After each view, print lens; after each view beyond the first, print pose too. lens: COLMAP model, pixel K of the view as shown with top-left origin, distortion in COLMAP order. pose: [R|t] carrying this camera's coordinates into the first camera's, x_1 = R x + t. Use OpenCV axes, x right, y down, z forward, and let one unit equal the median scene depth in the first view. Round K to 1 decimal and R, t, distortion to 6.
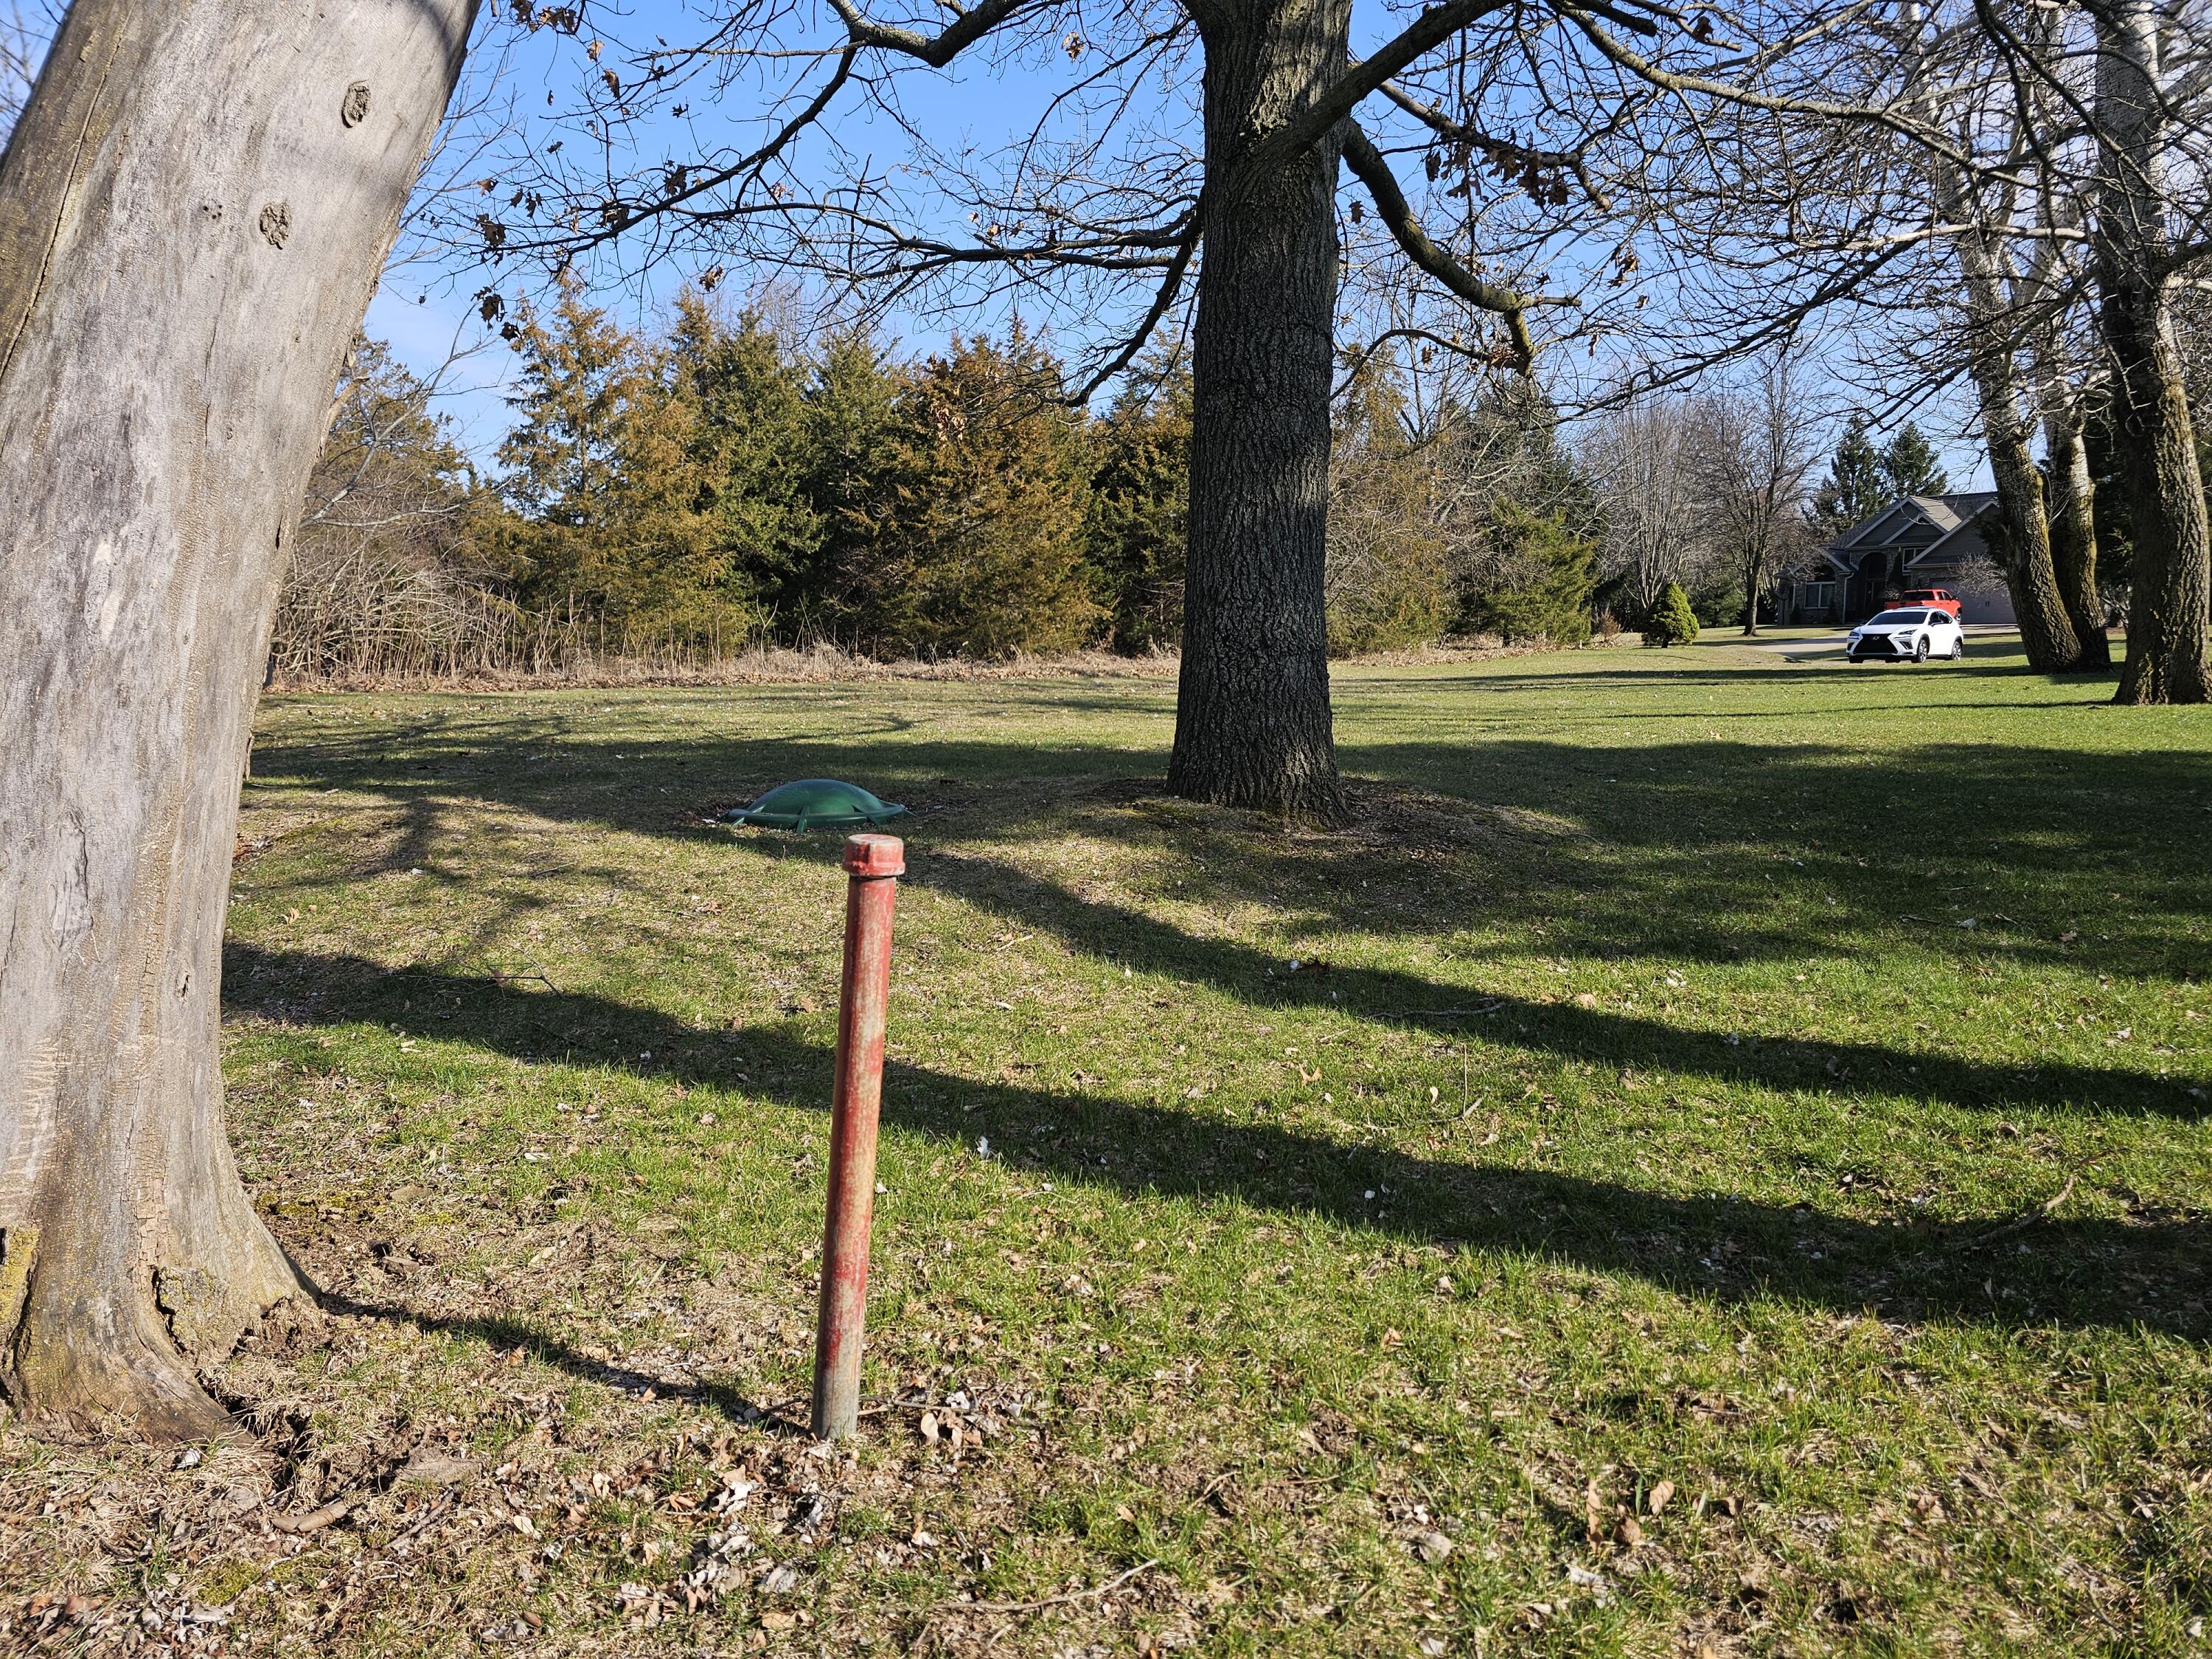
lens RADIAL K [[1423.5, 0, 1106.0], [0, 1423.5, 829.5], [0, 0, 1]] dist [0.065775, -0.051798]
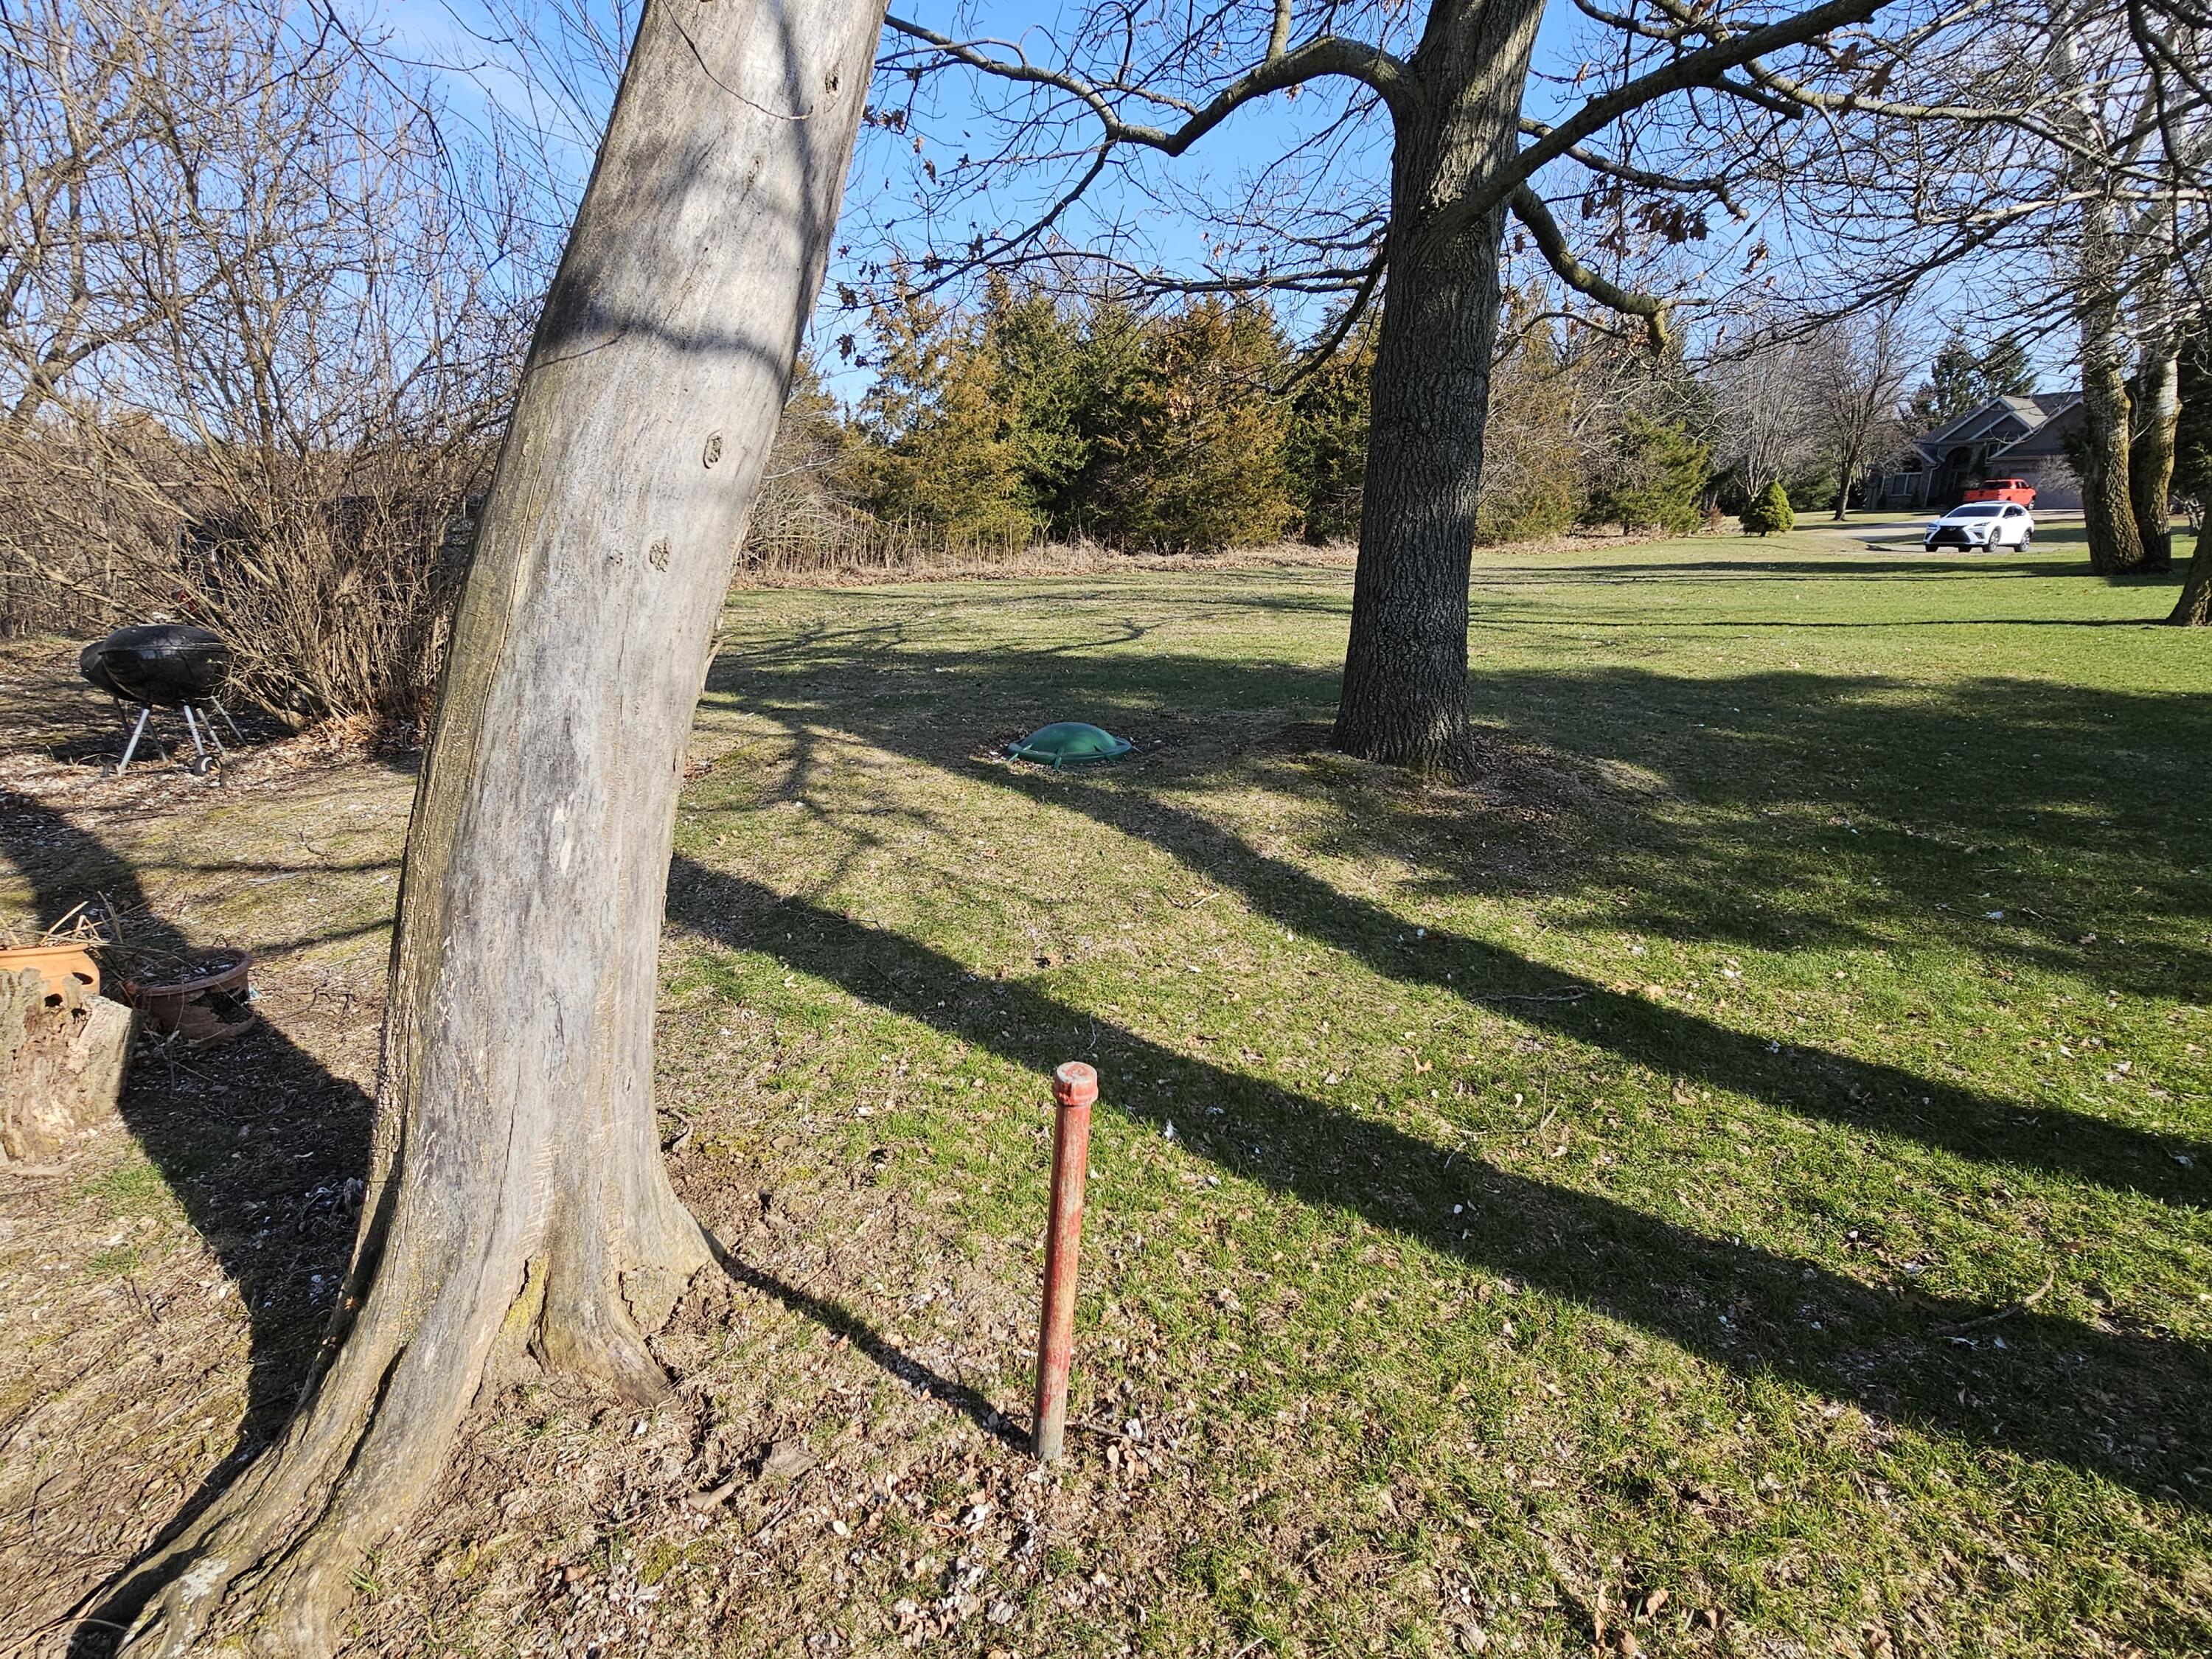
lens RADIAL K [[1040.9, 0, 1106.0], [0, 1040.9, 829.5], [0, 0, 1]] dist [-0.004570, 0.001885]
pose [[0.984383, 0.044901, -0.170219, 0.008177], [-0.017863, 0.987412, 0.157160, -0.161128], [0.175133, -0.151665, 0.972793, 0.042833]]
